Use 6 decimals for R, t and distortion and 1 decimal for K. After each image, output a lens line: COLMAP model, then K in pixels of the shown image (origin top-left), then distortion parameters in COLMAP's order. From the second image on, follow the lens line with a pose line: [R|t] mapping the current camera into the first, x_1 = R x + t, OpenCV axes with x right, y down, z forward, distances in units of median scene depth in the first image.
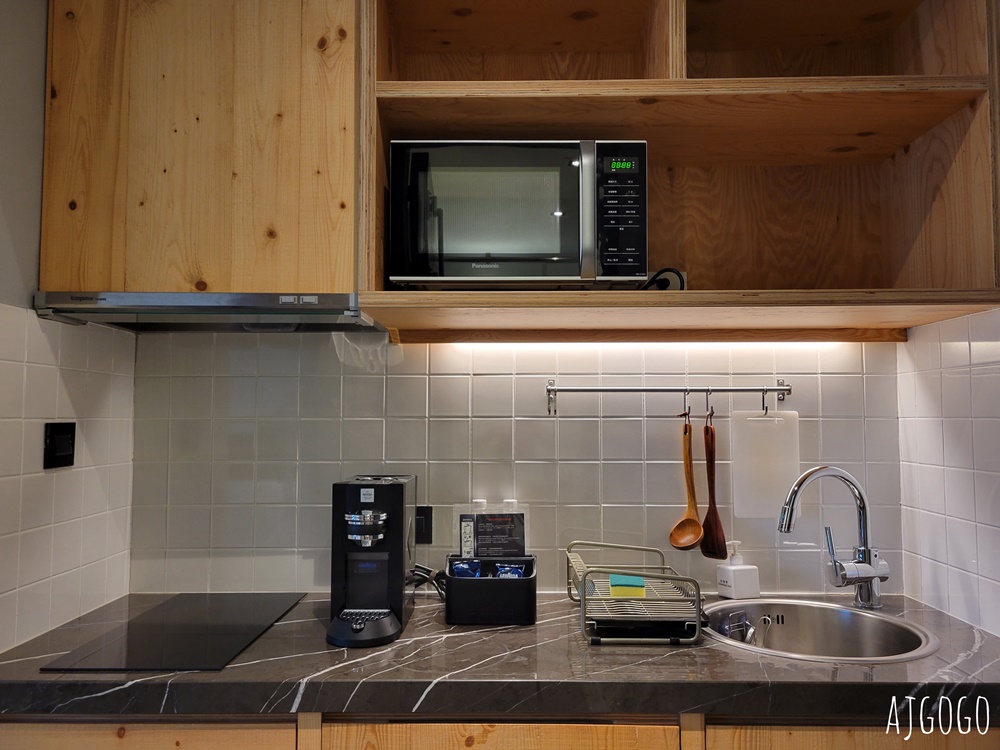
lens RADIAL K [[751.7, 0, 501.5], [0, 751.7, 376.5], [0, 0, 1]] dist [0.051531, -0.038462]
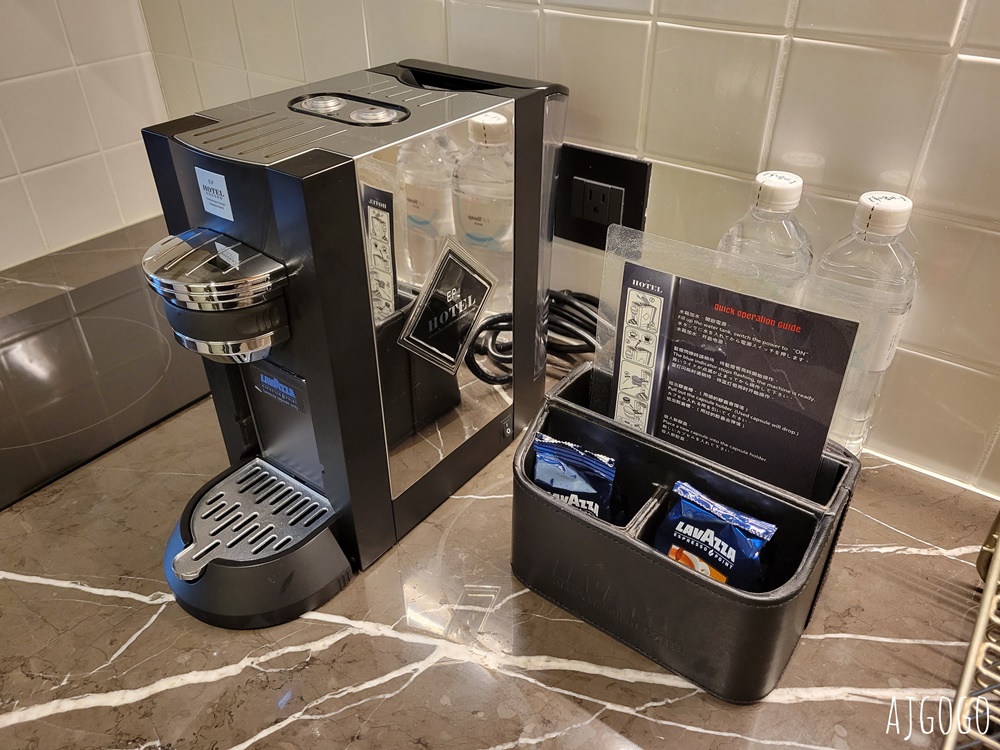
lens RADIAL K [[751.7, 0, 503.2], [0, 751.7, 367.6], [0, 0, 1]] dist [0.051531, -0.038462]
pose [[0.807614, 0.328191, -0.489949, 0.056491], [0.037764, 0.800341, 0.598354, 0.036542], [0.588501, -0.501742, 0.633973, 0.699301]]
